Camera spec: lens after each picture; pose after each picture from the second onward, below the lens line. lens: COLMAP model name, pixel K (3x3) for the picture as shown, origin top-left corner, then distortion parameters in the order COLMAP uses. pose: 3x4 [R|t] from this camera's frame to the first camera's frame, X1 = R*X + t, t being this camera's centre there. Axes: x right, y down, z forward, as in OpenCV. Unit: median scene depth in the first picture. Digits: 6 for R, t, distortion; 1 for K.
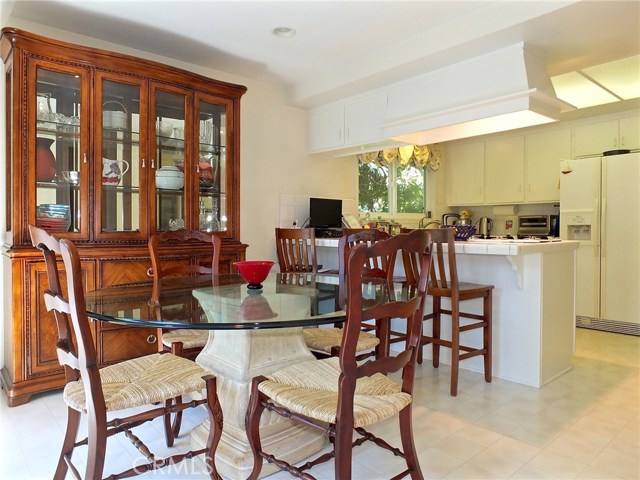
lens RADIAL K [[434.1, 0, 321.0], [0, 434.1, 241.1], [0, 0, 1]] dist [-0.040769, 0.029769]
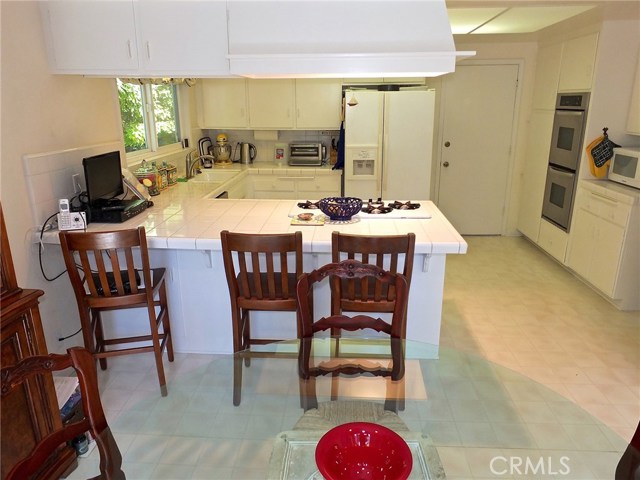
lens RADIAL K [[433.6, 0, 320.0], [0, 433.6, 245.3], [0, 0, 1]] dist [-0.012745, -0.000916]
pose [[0.700728, -0.223476, 0.677524, -0.206012], [0.023185, 0.956305, 0.291451, -0.140473], [-0.713051, -0.188520, 0.675291, 0.328194]]
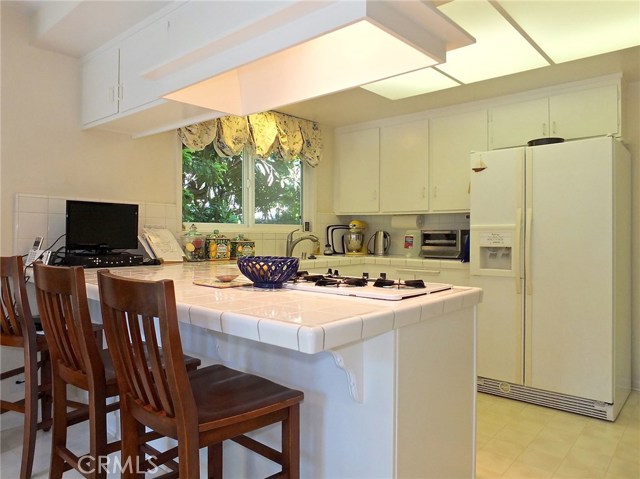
lens RADIAL K [[454.6, 0, 322.6], [0, 454.6, 239.6], [0, 0, 1]] dist [-0.009414, 0.004877]
pose [[0.989494, 0.003839, 0.144520, 0.214971], [-0.001759, 0.999893, -0.014521, -0.036328], [-0.144560, 0.014114, 0.989395, 0.311253]]
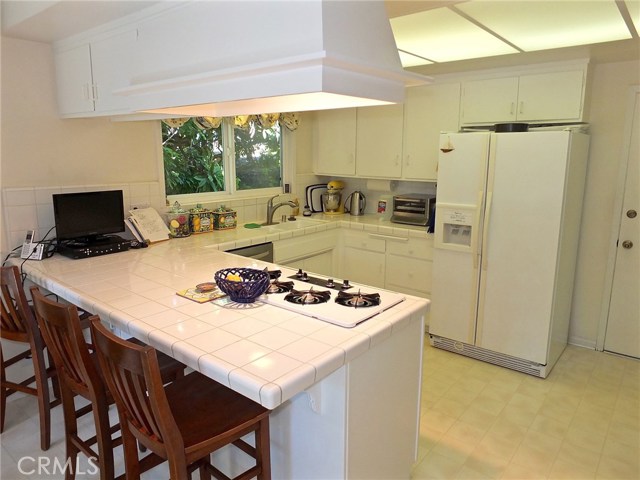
lens RADIAL K [[437.8, 0, 322.3], [0, 437.8, 241.4], [0, 0, 1]] dist [-0.006276, -0.001466]
pose [[0.985132, -0.026939, 0.169673, 0.230738], [-0.002535, 0.985242, 0.171148, -0.132289], [-0.171779, -0.169034, 0.970525, 0.287428]]
